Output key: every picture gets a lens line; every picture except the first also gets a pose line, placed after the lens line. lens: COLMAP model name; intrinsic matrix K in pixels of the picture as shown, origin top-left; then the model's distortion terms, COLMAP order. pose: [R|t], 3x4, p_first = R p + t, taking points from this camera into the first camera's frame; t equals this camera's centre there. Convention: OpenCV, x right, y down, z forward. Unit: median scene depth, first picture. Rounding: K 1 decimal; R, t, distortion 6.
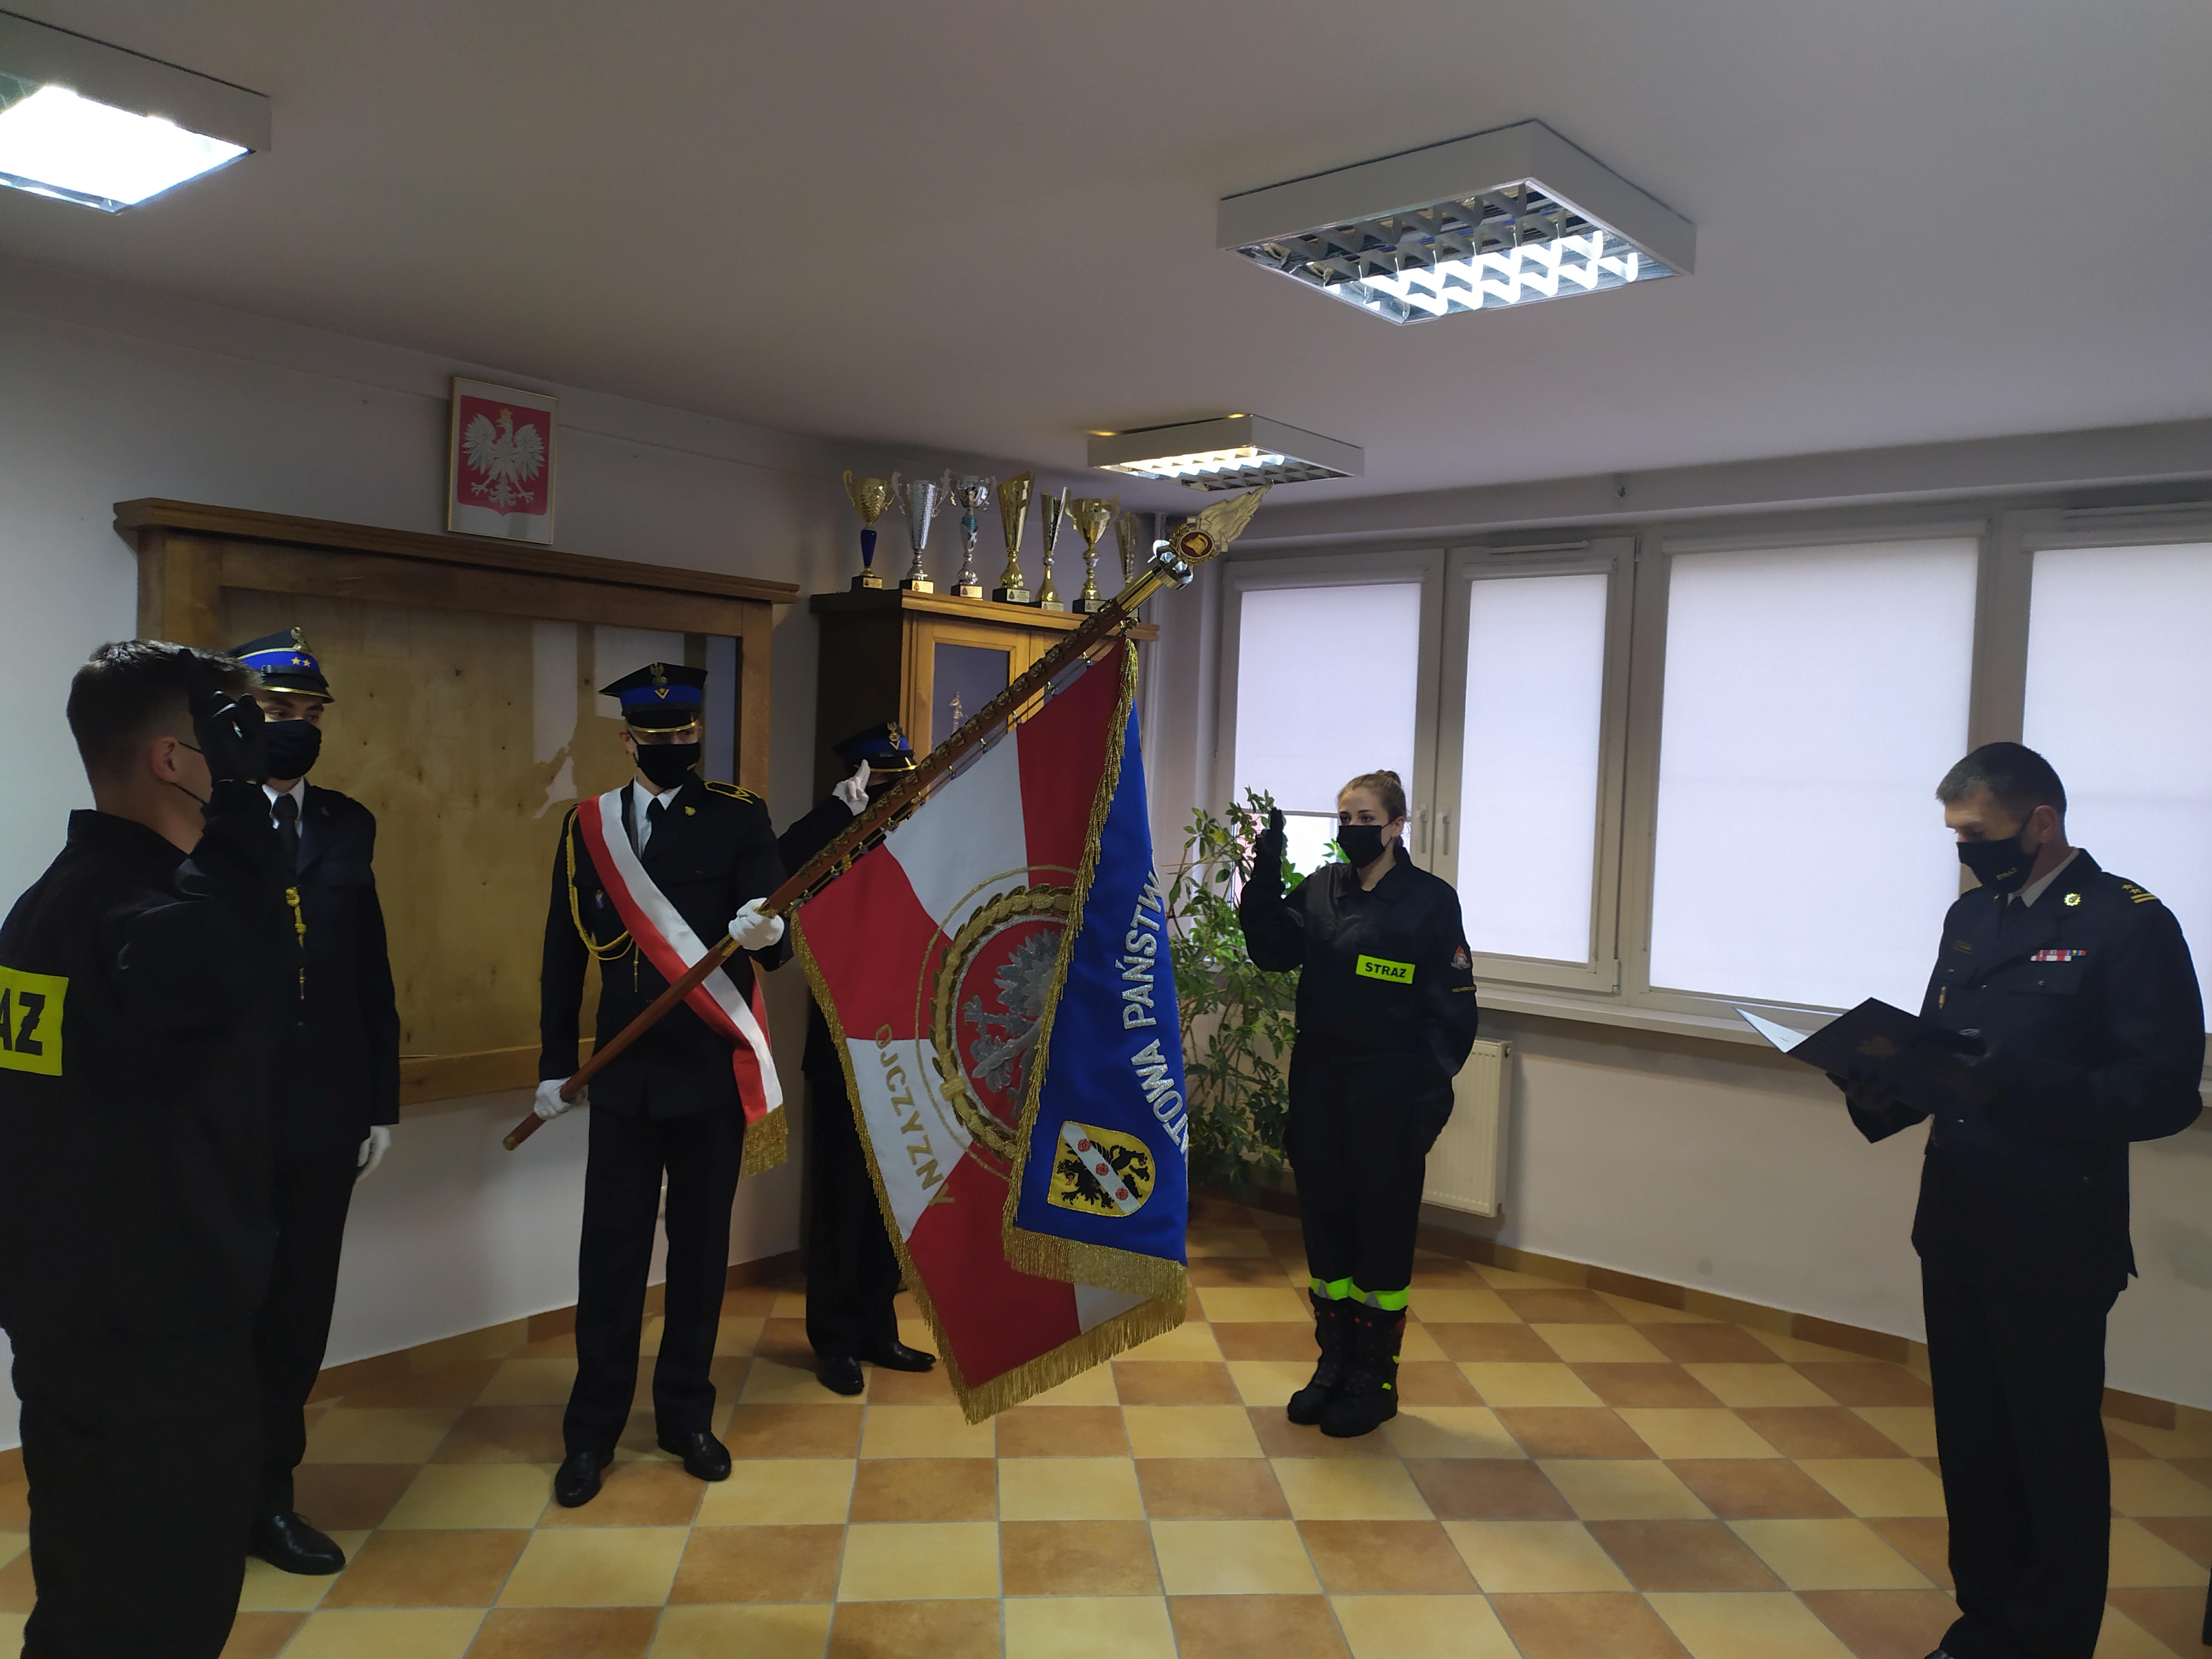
lens RADIAL K [[1678.9, 0, 1105.5], [0, 1678.9, 821.1], [0, 0, 1]] dist [0.067925, -0.044778]
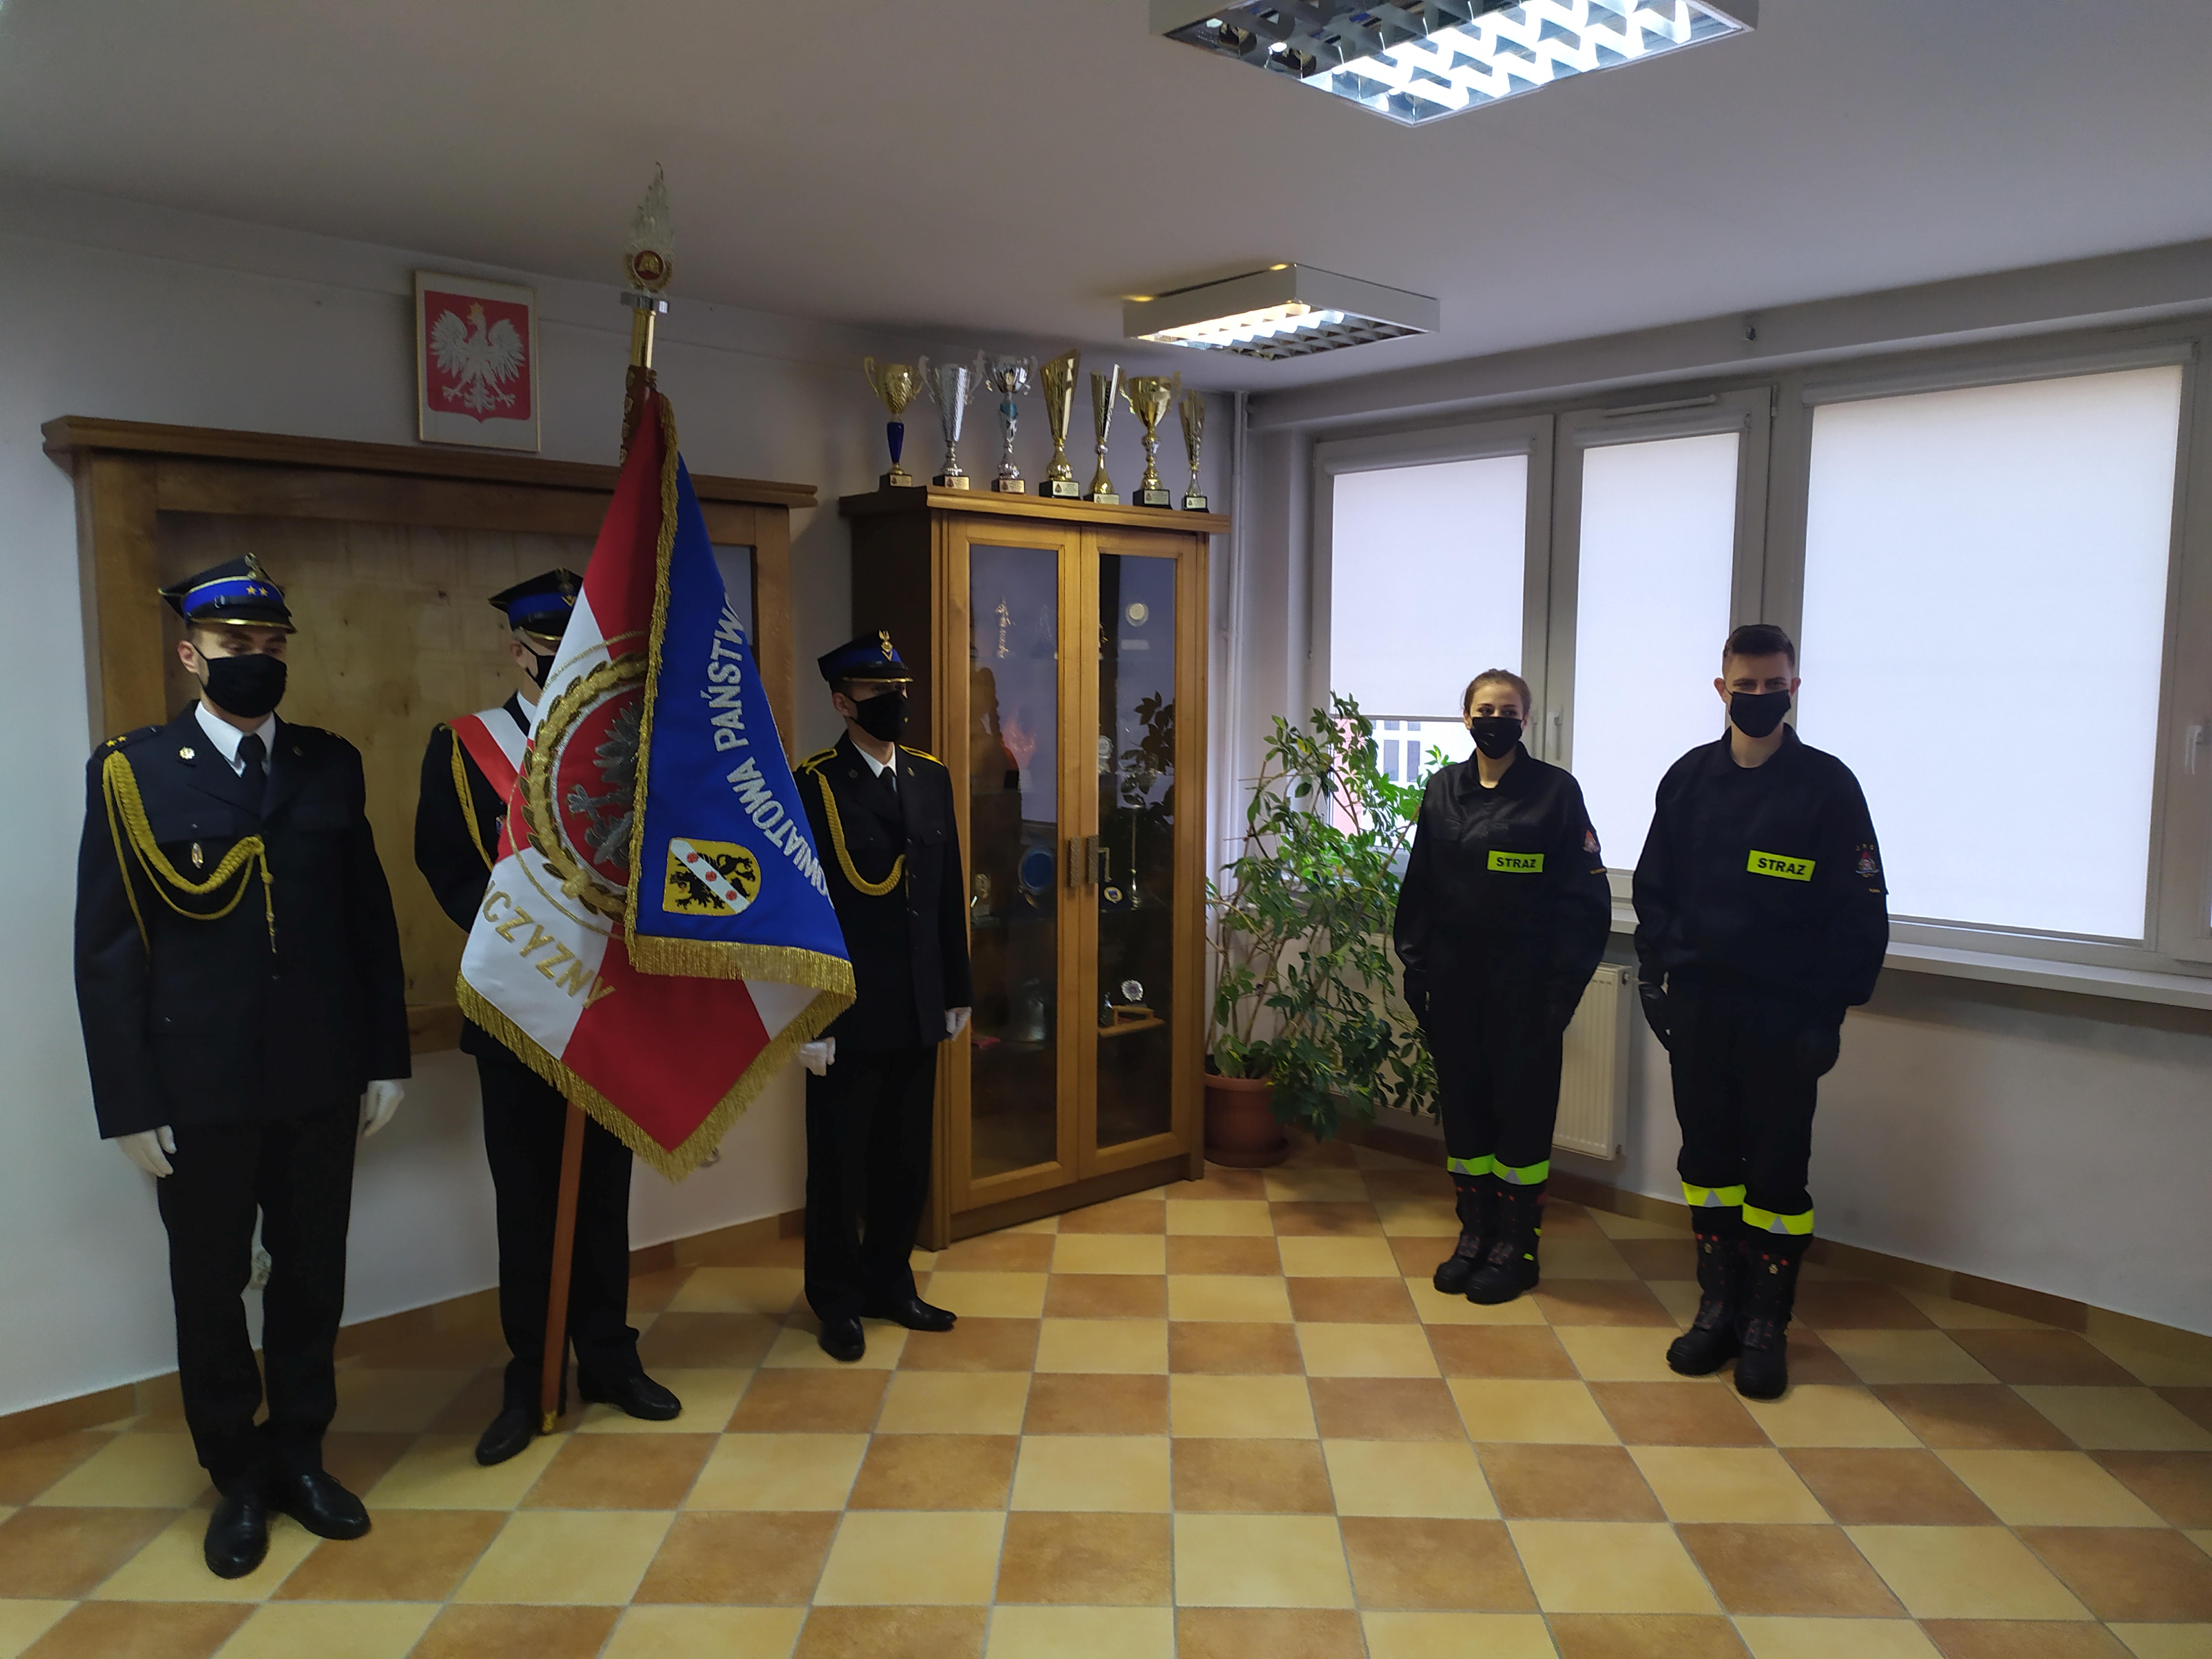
lens RADIAL K [[1678.9, 0, 1113.7], [0, 1678.9, 833.8], [0, 0, 1]] dist [0.067925, -0.044778]
pose [[0.993850, -0.022134, -0.108499, 0.084453], [0.028885, 0.997717, 0.061045, -0.003219], [0.106900, -0.063804, 0.992220, 0.106787]]
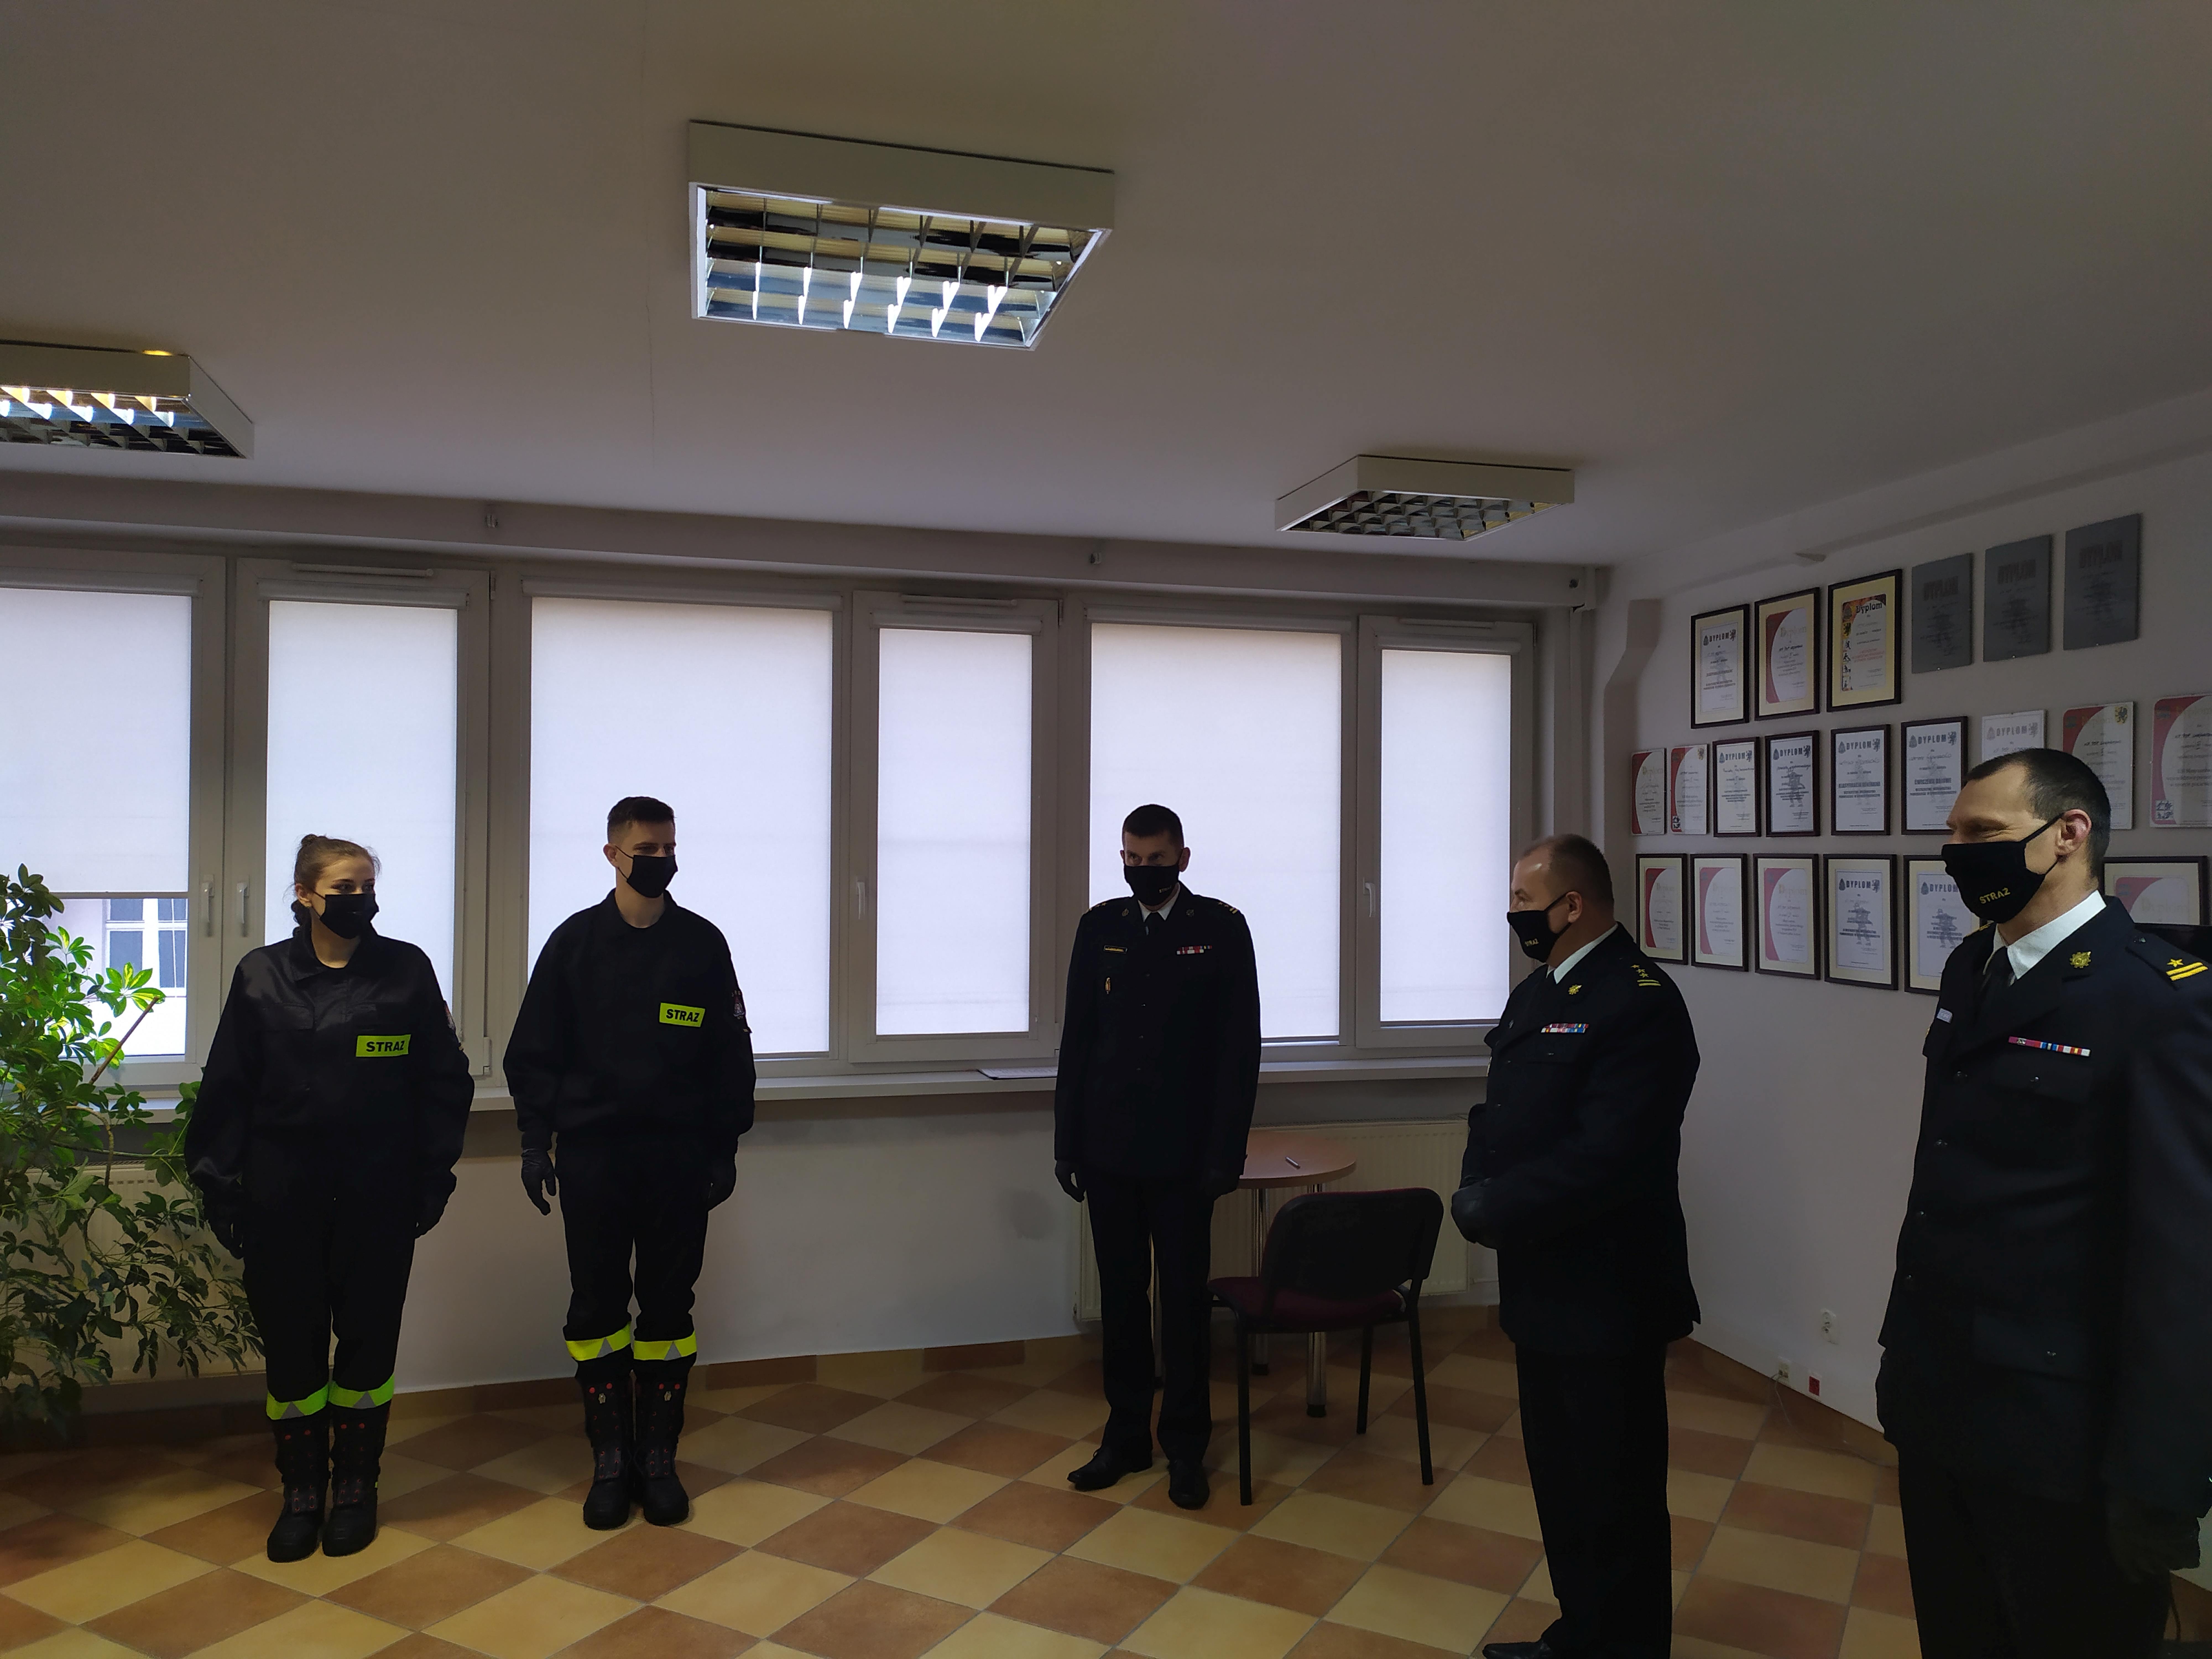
lens RADIAL K [[1678.9, 0, 1099.5], [0, 1678.9, 828.6], [0, 0, 1]] dist [0.067925, -0.044778]
pose [[0.561794, -0.023837, 0.826934, -0.323858], [0.041415, 0.999142, 0.000665, -0.020309], [-0.826240, 0.033874, 0.562299, 0.270178]]
